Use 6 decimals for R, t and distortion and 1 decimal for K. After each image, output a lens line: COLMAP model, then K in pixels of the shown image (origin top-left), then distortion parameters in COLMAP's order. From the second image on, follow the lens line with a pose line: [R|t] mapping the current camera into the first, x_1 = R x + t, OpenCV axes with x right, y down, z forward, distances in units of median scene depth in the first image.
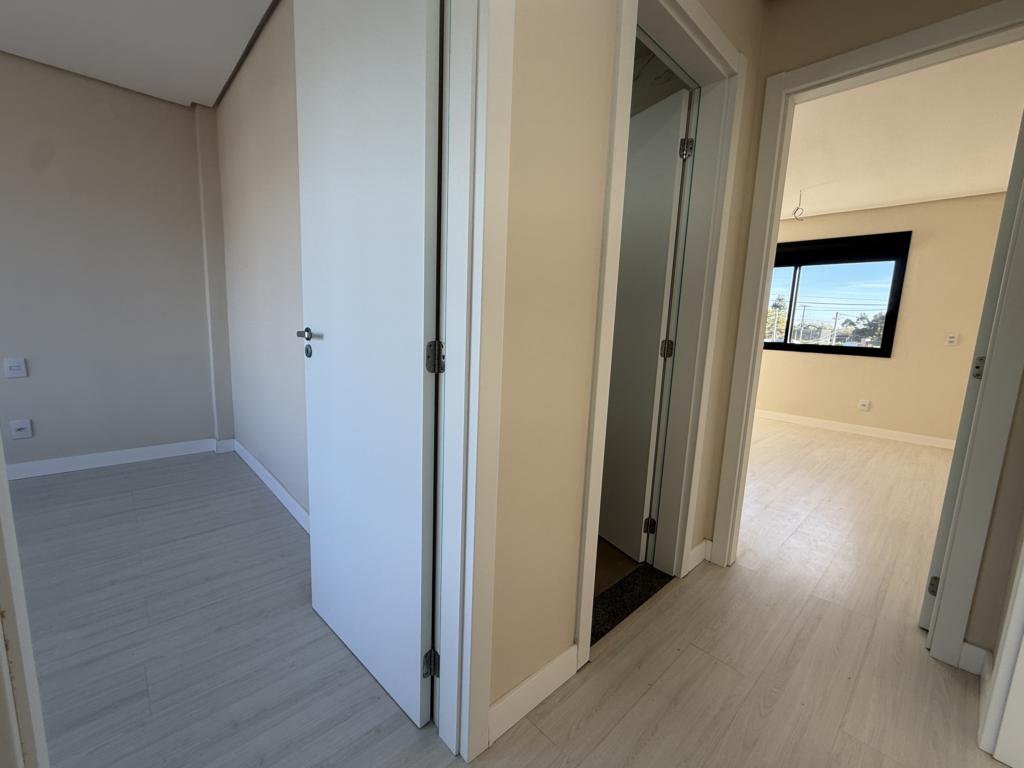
lens RADIAL K [[427.0, 0, 512.7], [0, 427.0, 386.1], [0, 0, 1]] dist [-0.000587, -0.000288]
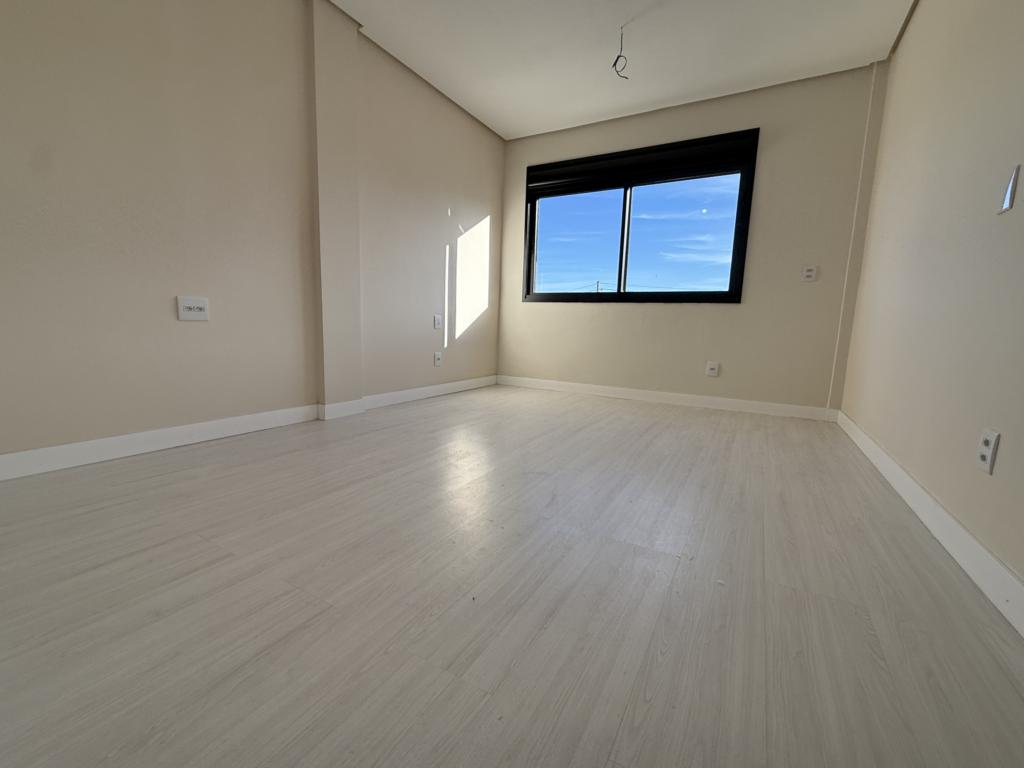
lens RADIAL K [[427.0, 0, 512.7], [0, 427.0, 386.1], [0, 0, 1]] dist [-0.000587, -0.000288]
pose [[0.957301, -0.050994, 0.284561, 0.280502], [0.048906, 0.998699, 0.014442, 0.048134], [-0.284927, 0.000092, 0.958549, 0.393668]]
